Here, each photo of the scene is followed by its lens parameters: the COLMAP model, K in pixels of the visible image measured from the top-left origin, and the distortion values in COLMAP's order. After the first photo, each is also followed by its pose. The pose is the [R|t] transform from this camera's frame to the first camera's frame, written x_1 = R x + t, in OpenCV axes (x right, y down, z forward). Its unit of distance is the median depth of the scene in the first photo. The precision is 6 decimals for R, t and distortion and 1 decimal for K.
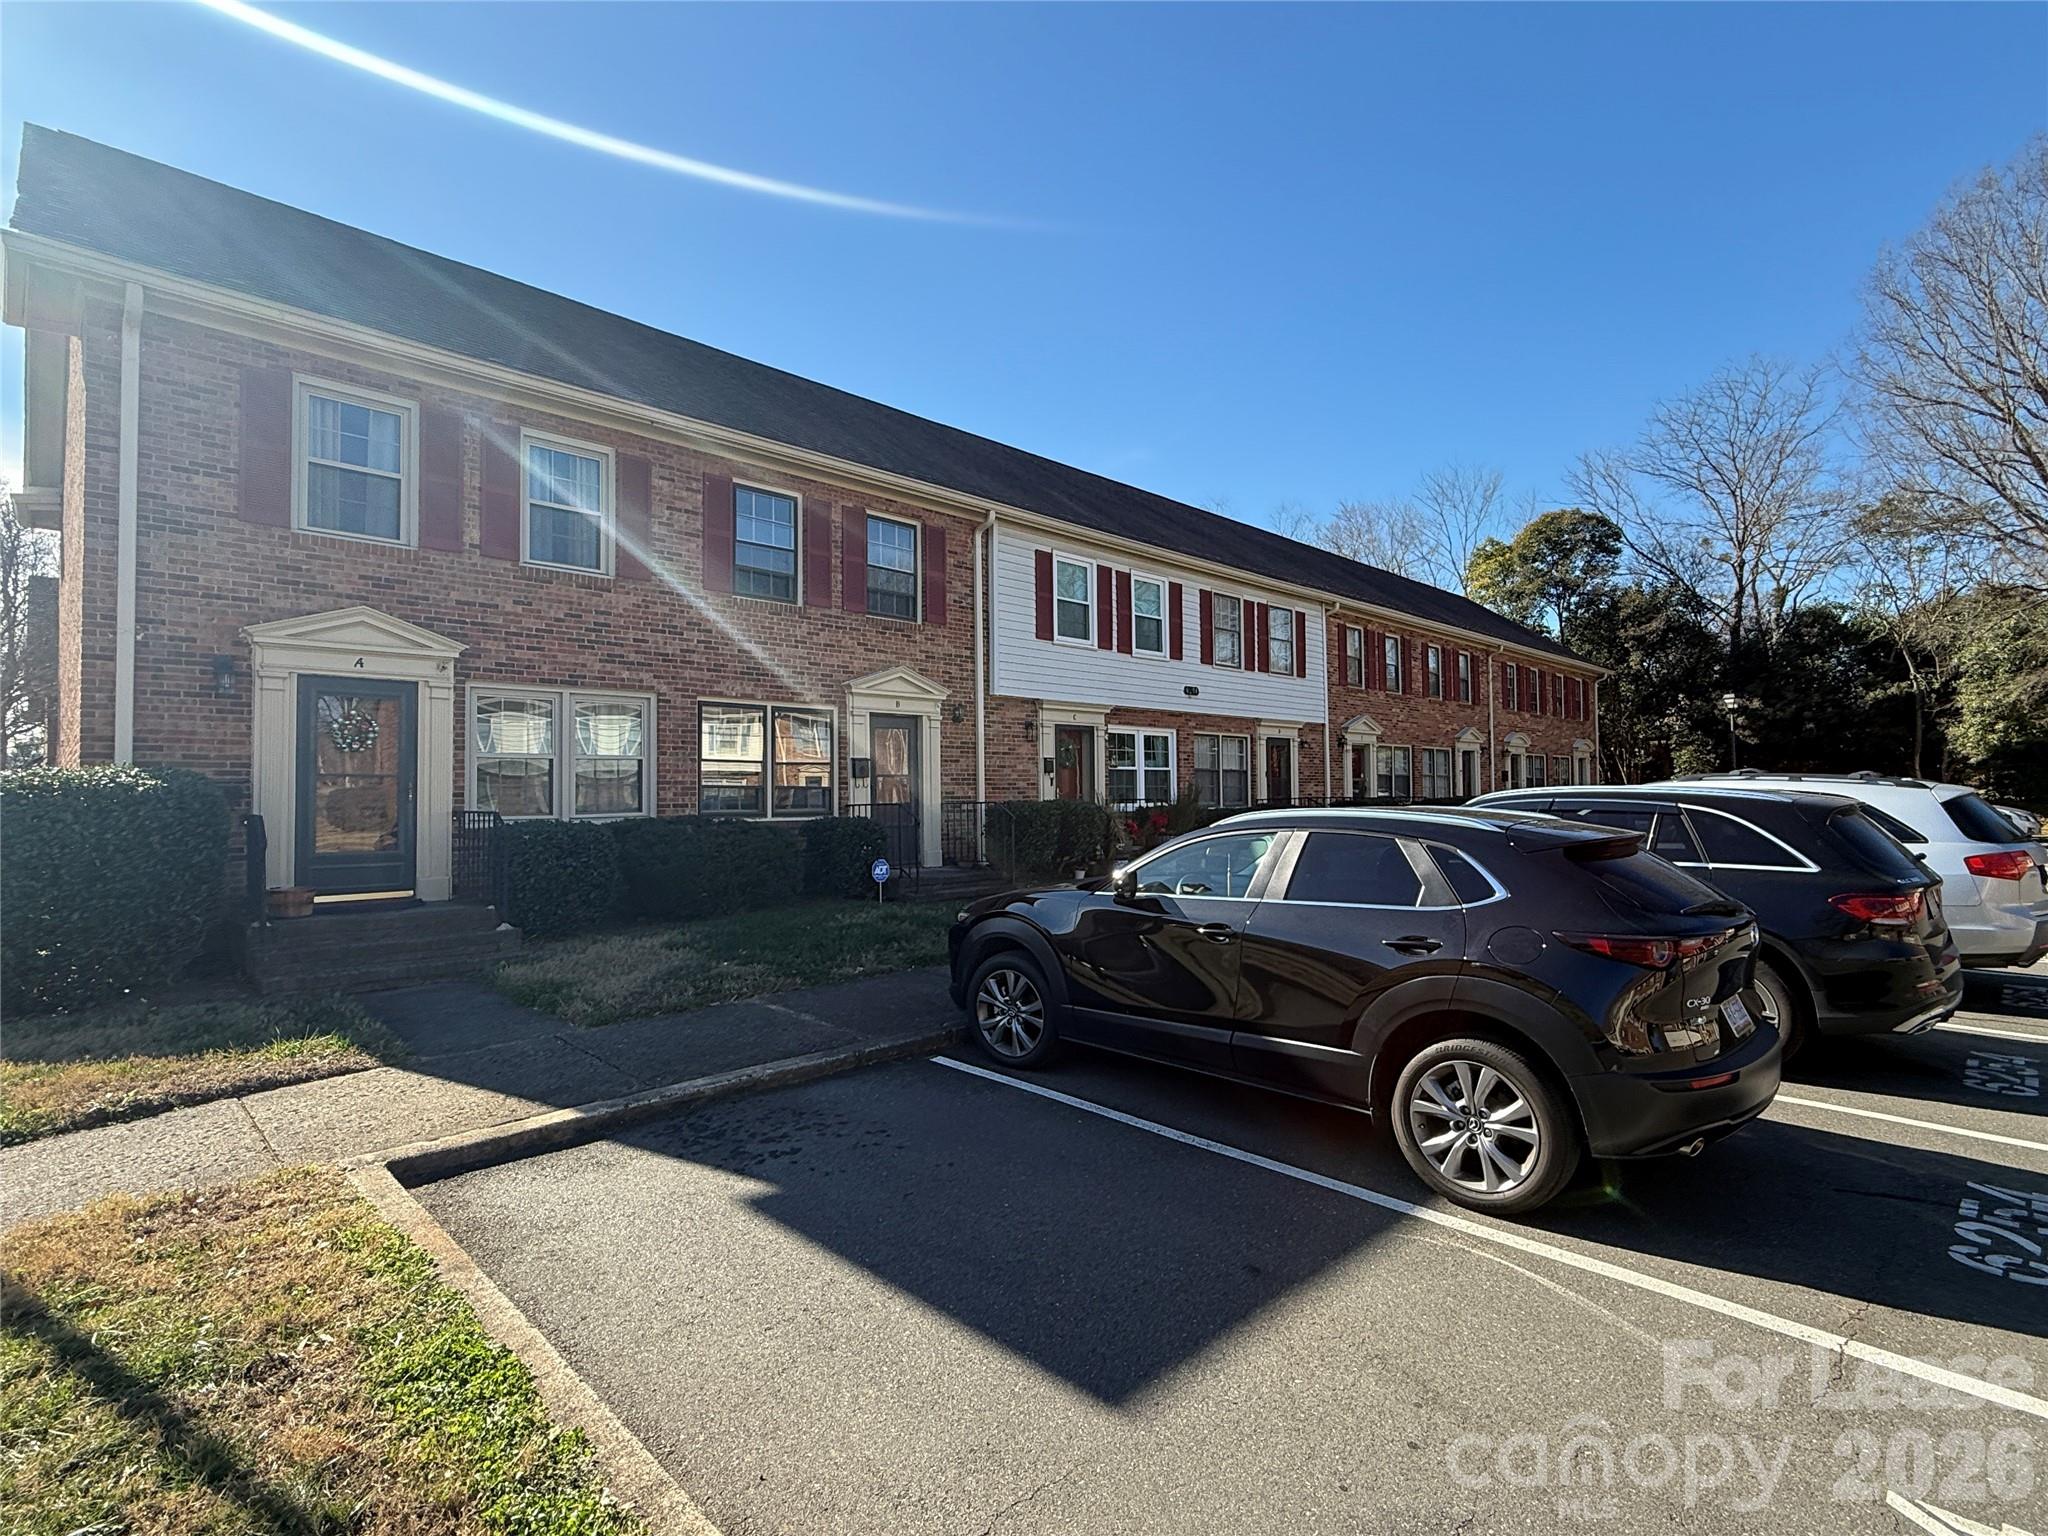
lens RADIAL K [[1004.9, 0, 1023.3], [0, 1004.9, 767.1], [0, 0, 1]] dist [-0.000552, 0.000652]
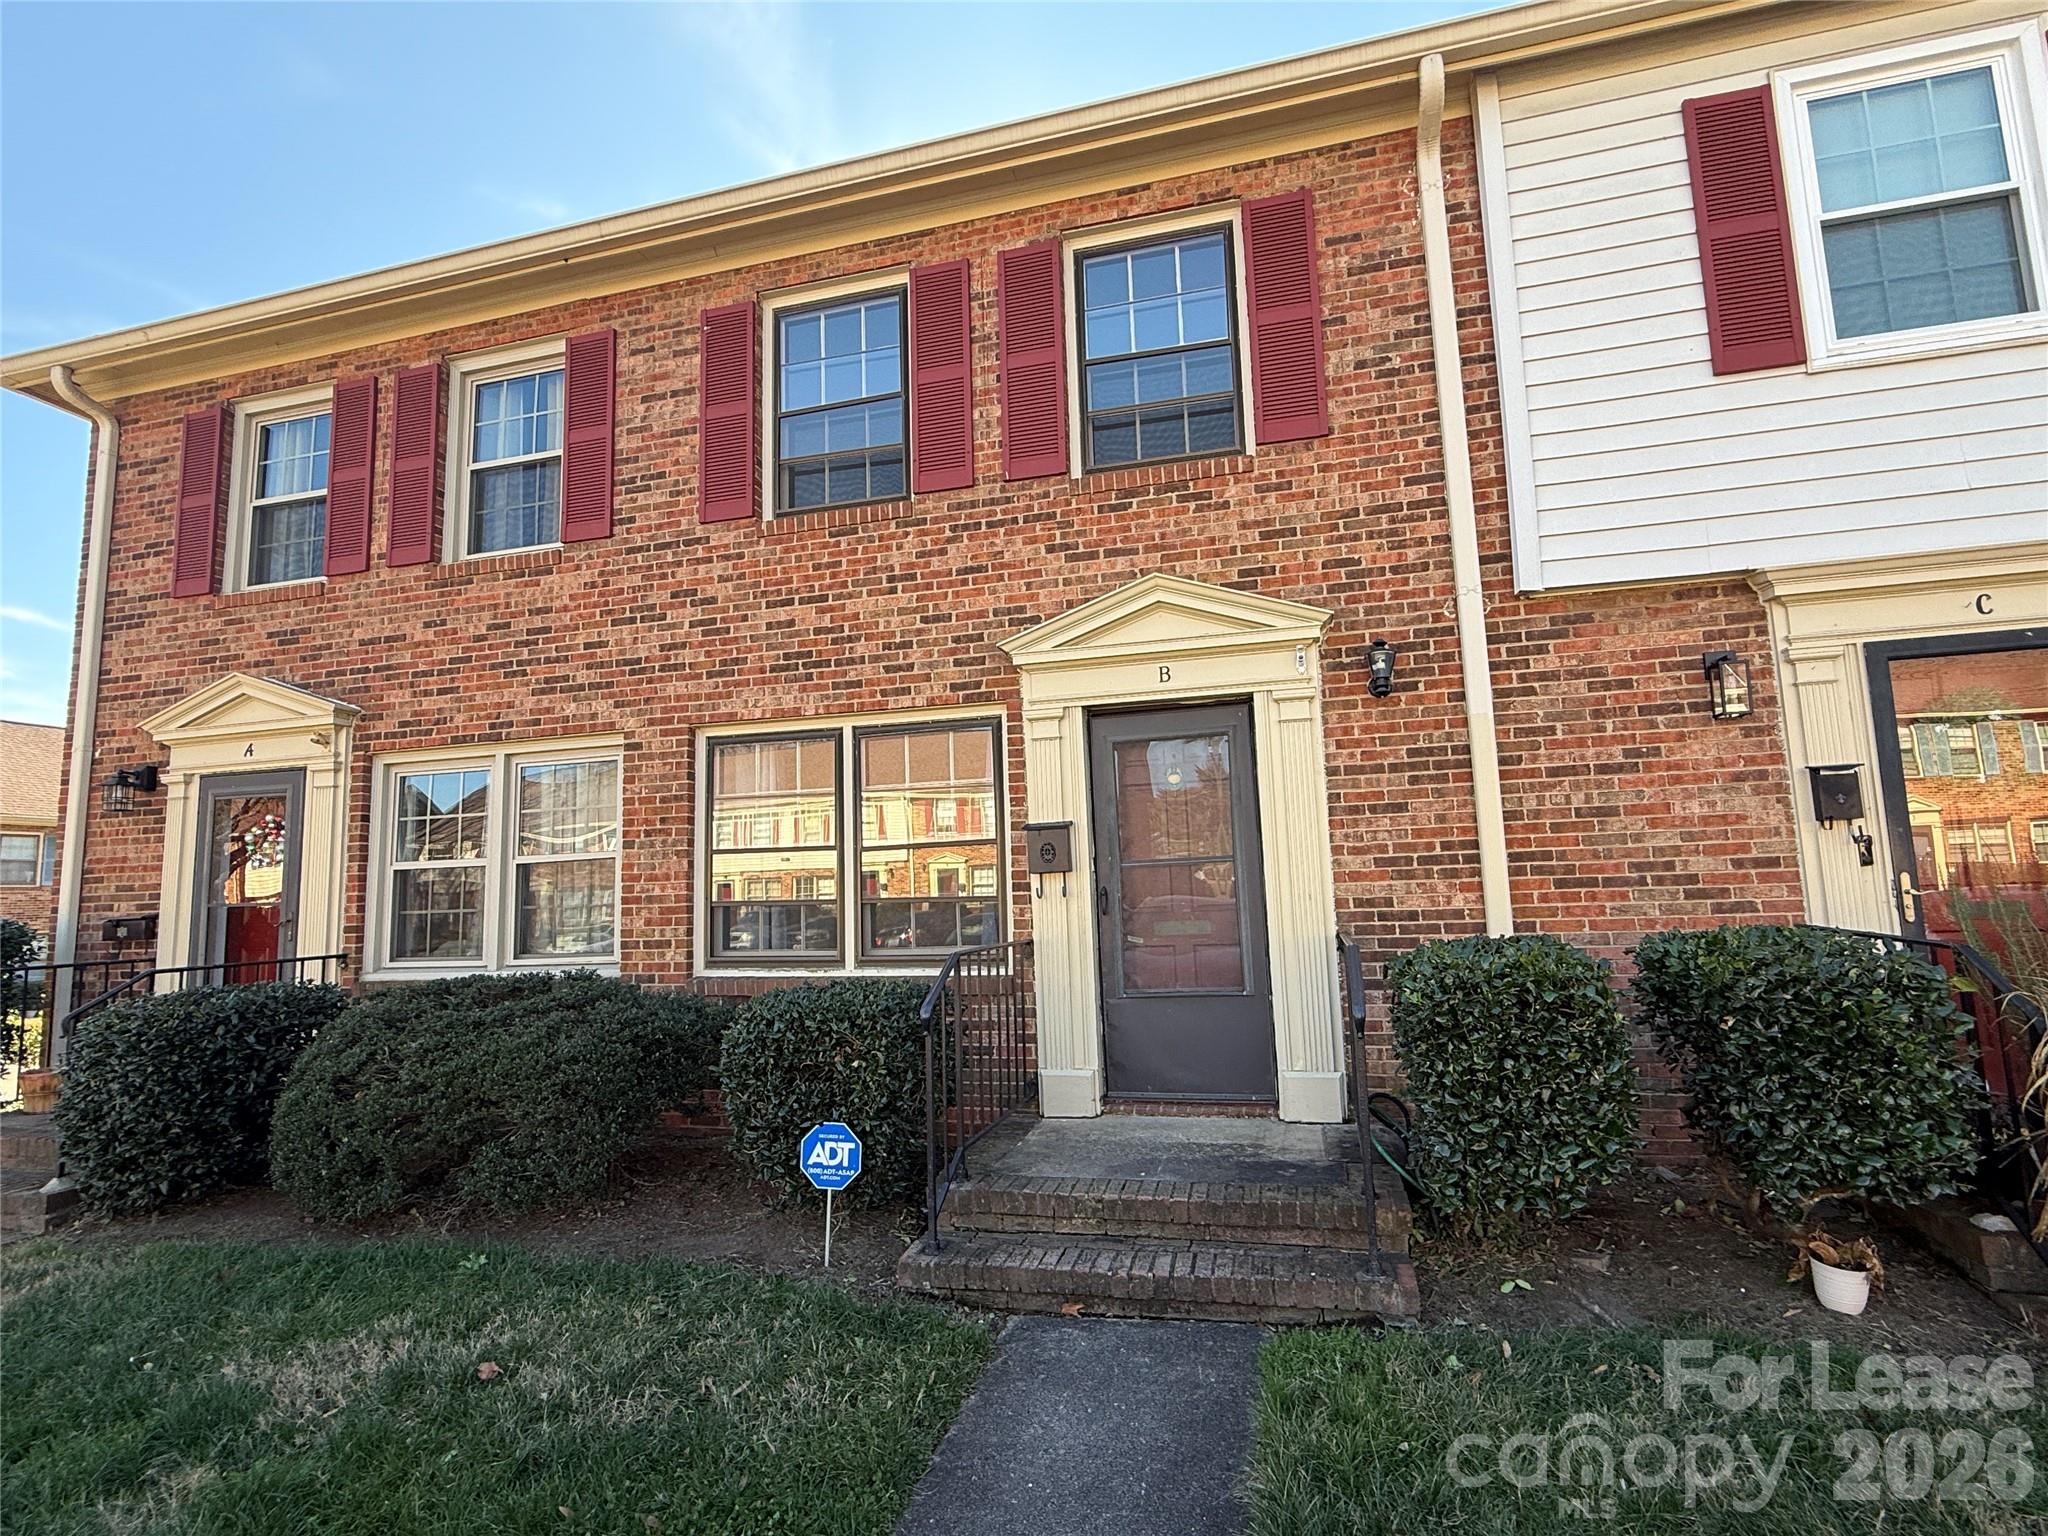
lens RADIAL K [[1004.9, 0, 1024.0], [0, 1004.9, 765.1], [0, 0, 1]] dist [-0.000552, 0.000652]
pose [[0.510998, -0.110587, -0.852439, 0.183208], [0.055555, 0.993865, -0.095631, 0.006058], [0.857785, 0.001510, 0.514007, 0.806562]]
